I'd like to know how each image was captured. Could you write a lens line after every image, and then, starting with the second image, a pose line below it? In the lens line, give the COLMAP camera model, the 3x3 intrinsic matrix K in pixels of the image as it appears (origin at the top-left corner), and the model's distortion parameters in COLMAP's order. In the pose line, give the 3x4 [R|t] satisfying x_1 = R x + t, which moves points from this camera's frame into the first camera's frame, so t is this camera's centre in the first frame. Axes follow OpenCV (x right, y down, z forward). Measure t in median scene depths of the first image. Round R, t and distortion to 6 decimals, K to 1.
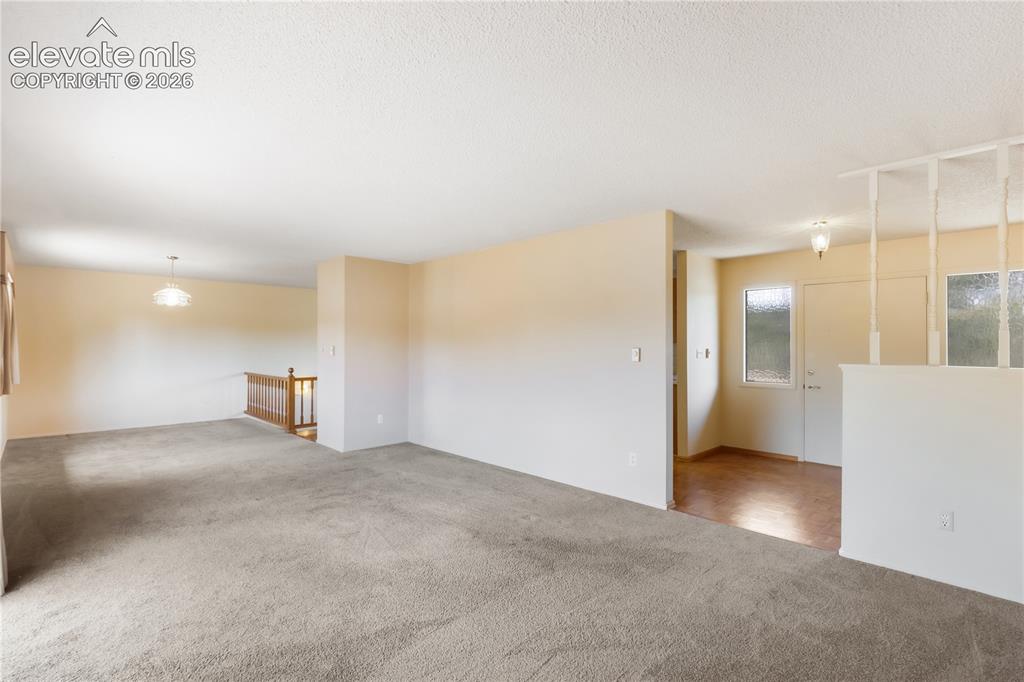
lens RADIAL K [[477.7, 0, 497.0], [0, 477.7, 340.1], [0, 0, 1]] dist [0.001084, -0.001085]
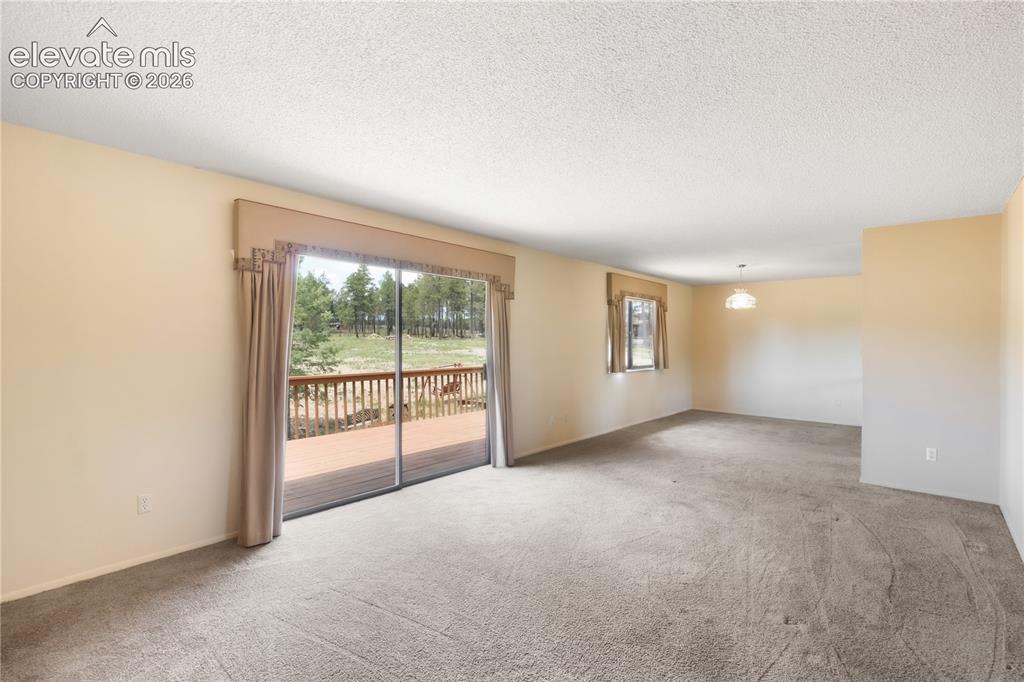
lens RADIAL K [[477.7, 0, 497.0], [0, 477.7, 340.1], [0, 0, 1]] dist [0.001084, -0.001085]
pose [[0.072146, -0.004256, -0.997385, 0.581090], [0.003070, 0.999987, -0.004045, 0.006862], [0.997389, -0.002771, 0.072158, 0.505713]]
